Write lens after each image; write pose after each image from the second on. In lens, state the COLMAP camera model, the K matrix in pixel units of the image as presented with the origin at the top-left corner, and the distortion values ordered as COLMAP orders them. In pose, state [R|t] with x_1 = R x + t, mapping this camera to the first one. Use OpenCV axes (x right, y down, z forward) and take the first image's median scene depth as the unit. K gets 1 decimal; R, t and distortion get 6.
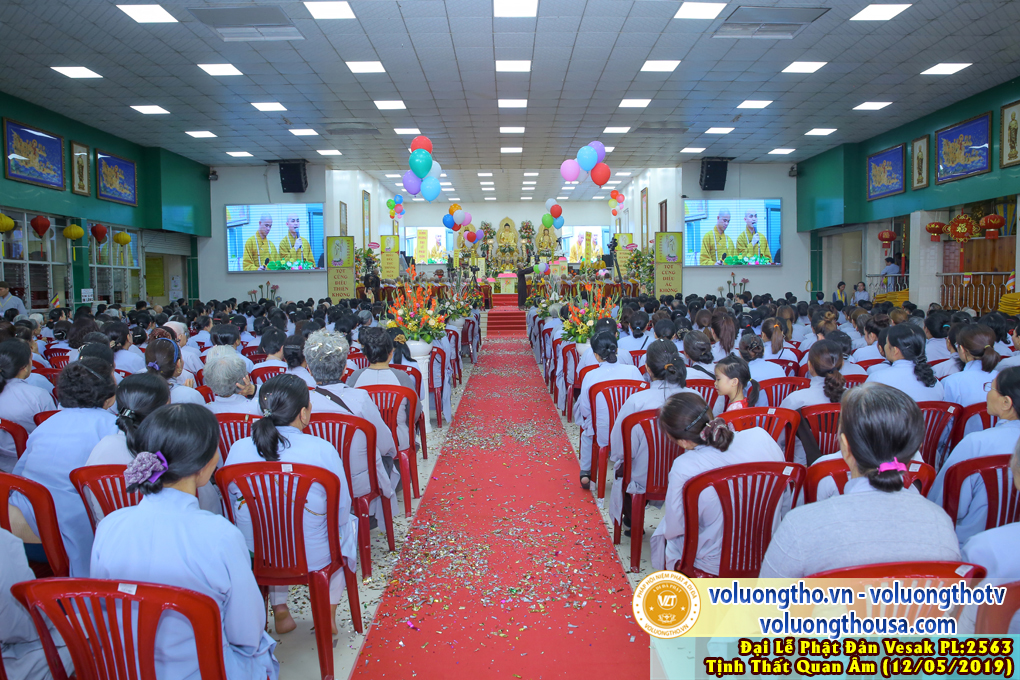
lens RADIAL K [[696.1, 0, 509.4], [0, 696.1, 350.6], [0, 0, 1]] dist [-0.107680, 0.078057]
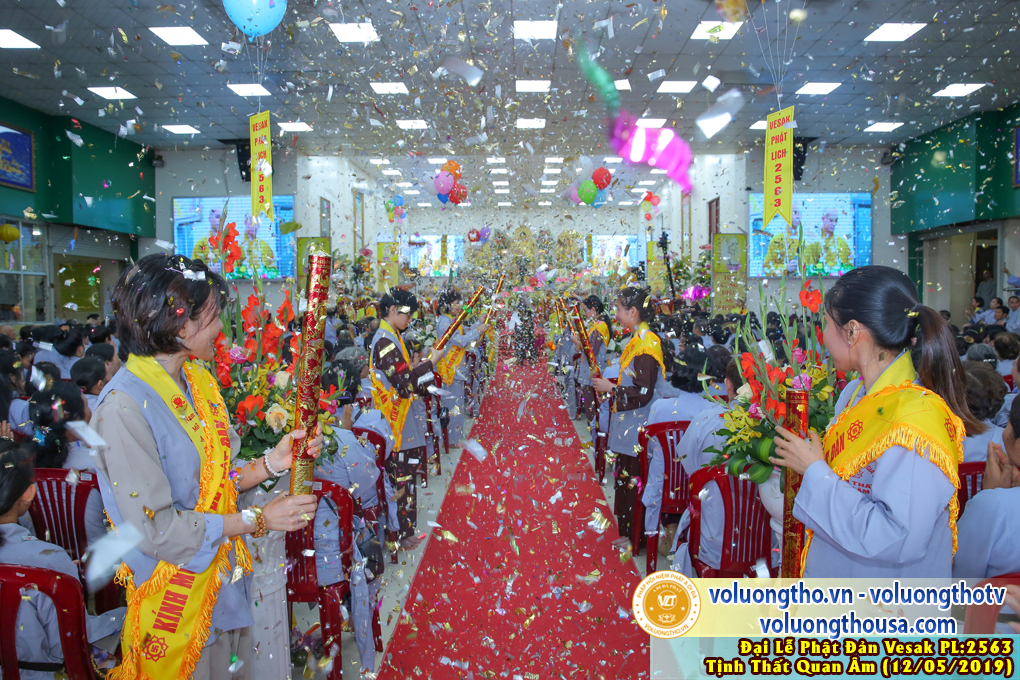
lens RADIAL K [[689.3, 0, 507.6], [0, 689.3, 336.3], [0, 0, 1]] dist [-0.113400, 0.087607]
pose [[0.999695, 0.006950, -0.023718, -0.002663], [-0.007952, 0.999069, -0.042403, -0.020020], [0.023401, 0.042579, 0.998819, 0.225060]]
